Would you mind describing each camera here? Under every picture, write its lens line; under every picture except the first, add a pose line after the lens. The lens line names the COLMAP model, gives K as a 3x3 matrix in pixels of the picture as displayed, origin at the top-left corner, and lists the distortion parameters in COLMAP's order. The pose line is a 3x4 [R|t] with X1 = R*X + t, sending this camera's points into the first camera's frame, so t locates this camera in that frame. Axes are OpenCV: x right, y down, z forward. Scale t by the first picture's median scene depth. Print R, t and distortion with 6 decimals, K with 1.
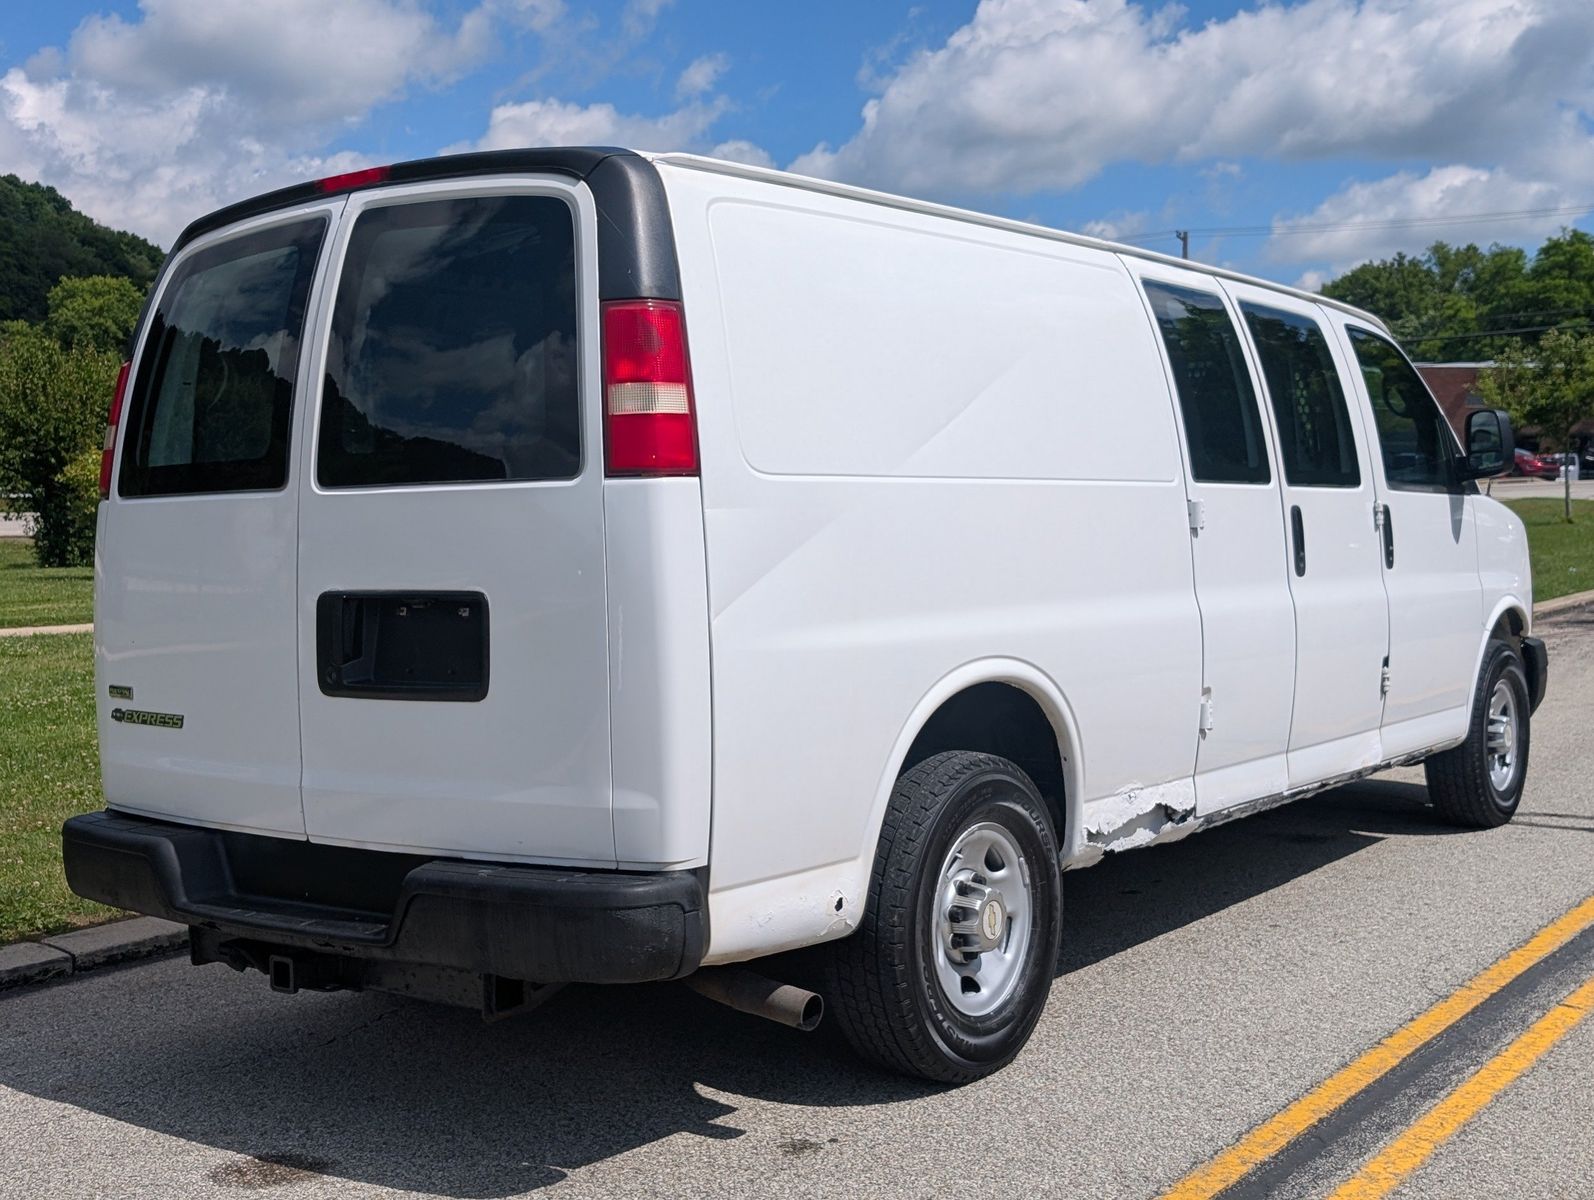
lens RADIAL K [[1946.7, 0, 802.4], [0, 1946.7, 535.8], [0, 0, 1]] dist [0.194843, -0.620953]
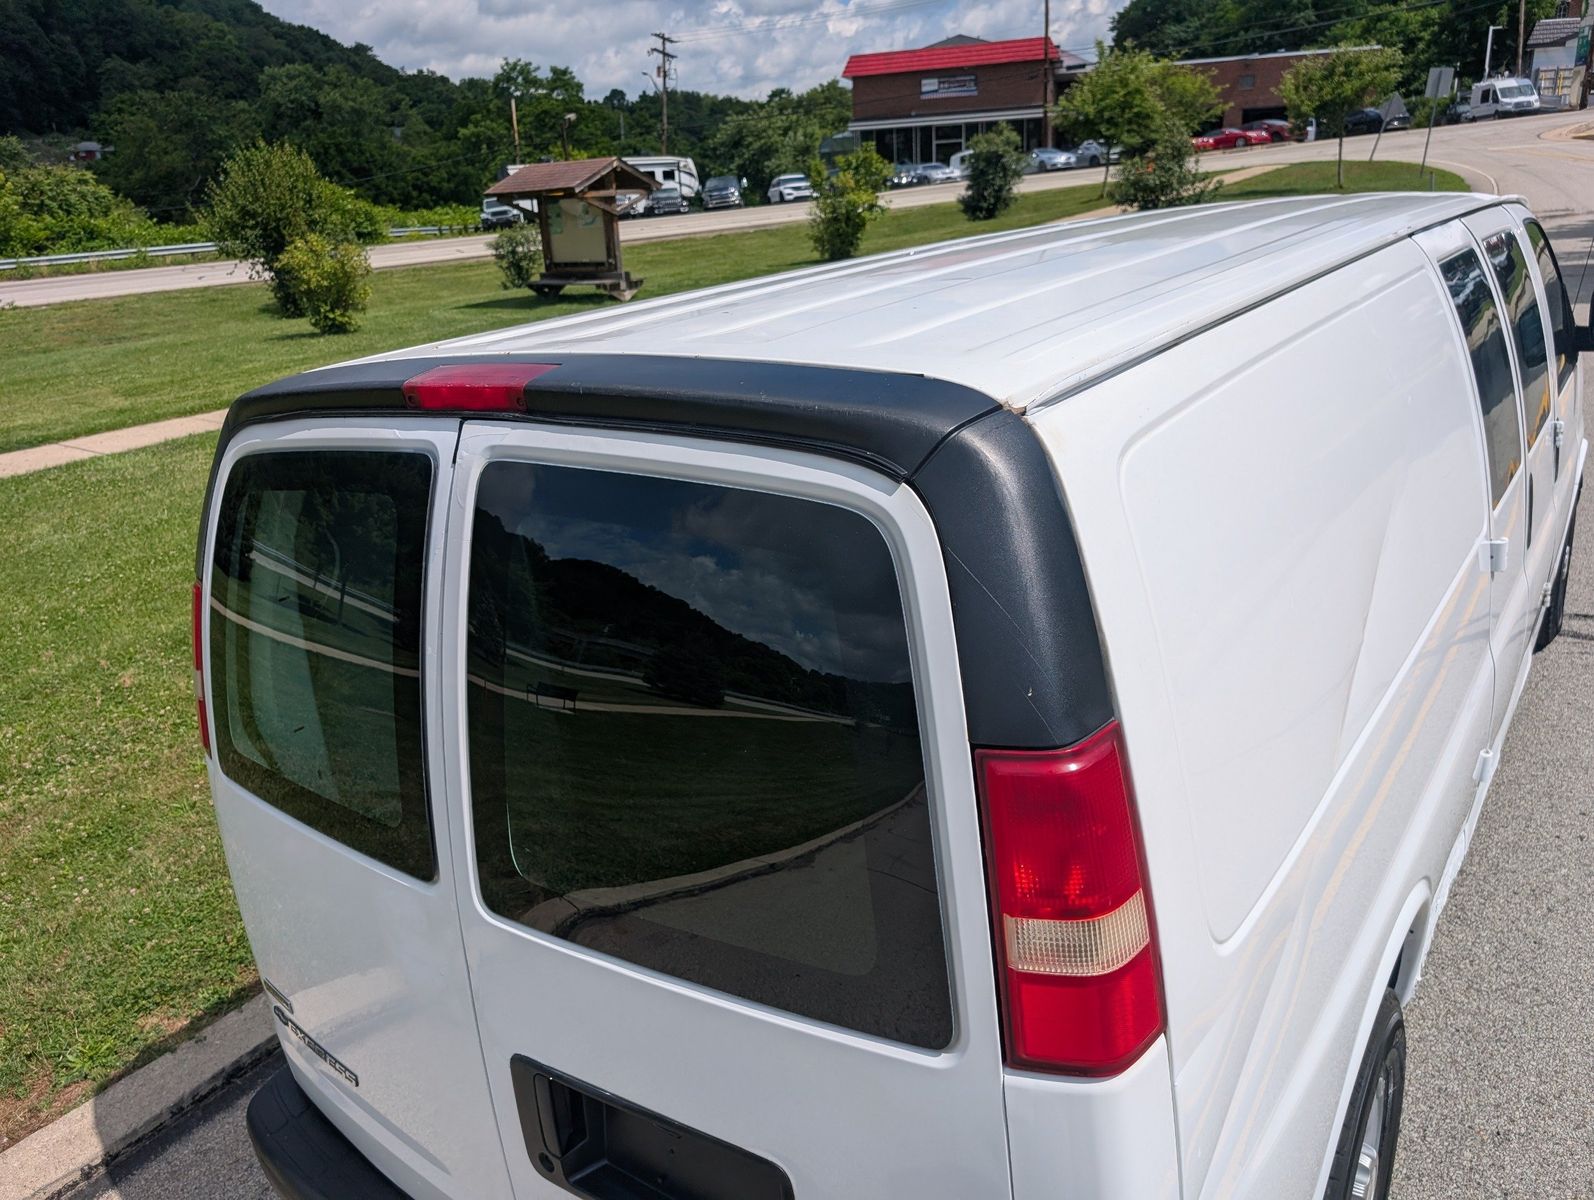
lens RADIAL K [[1215.0, 0, 777.8], [0, 1215.0, 583.9], [0, 0, 1]] dist [0.009518, -0.010578]
pose [[0.996875, -0.075990, -0.021581, -0.111784], [0.078961, 0.950487, 0.300565, -0.202582], [-0.002328, -0.301330, 0.953517, 0.546320]]
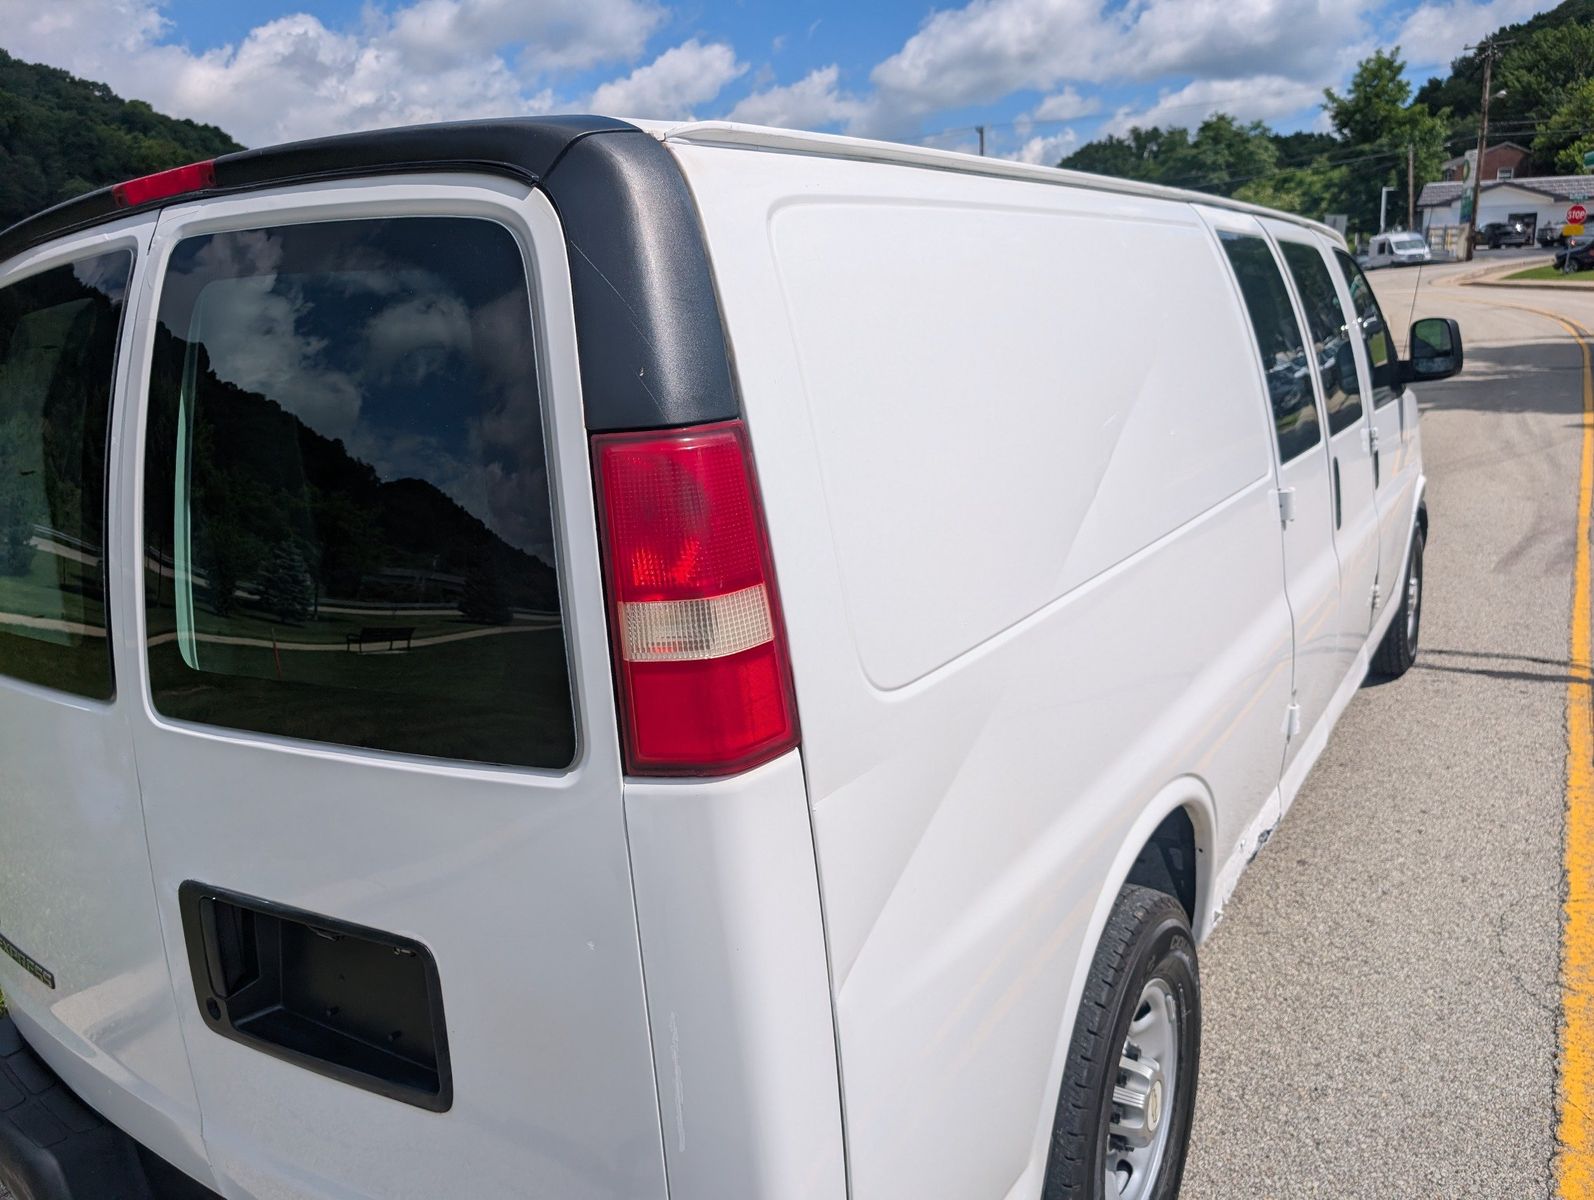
lens RADIAL K [[1210.5, 0, 815.2], [0, 1210.5, 548.0], [0, 0, 1]] dist [0.012822, -0.005312]
pose [[0.996346, -0.063574, 0.057040, -0.049354], [0.052559, 0.982761, 0.177254, -0.110705], [-0.067325, -0.173608, 0.982511, 0.524402]]
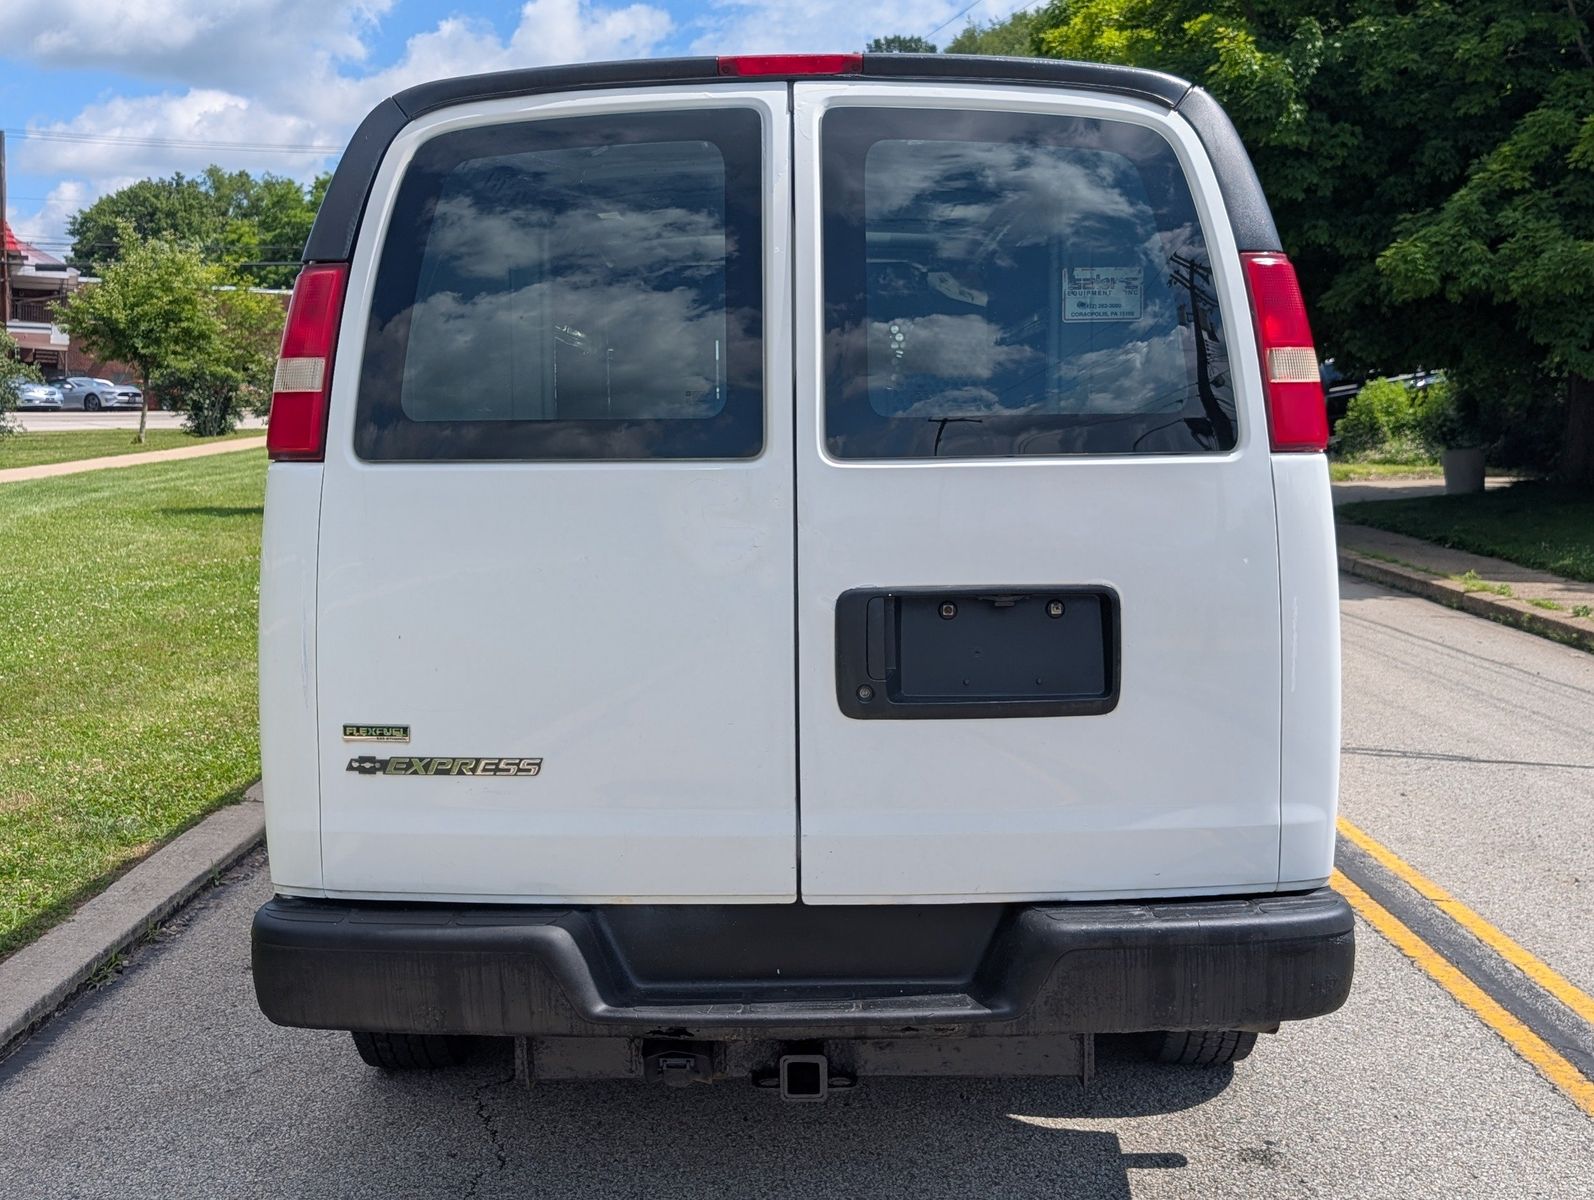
lens RADIAL K [[1931.0, 0, 800.2], [0, 1931.0, 526.3], [0, 0, 1]] dist [0.106694, -0.257926]
pose [[0.806214, -0.020274, 0.591277, -0.602826], [-0.001416, 0.999344, 0.036197, -0.021302], [-0.591623, -0.030020, 0.805656, 0.319387]]
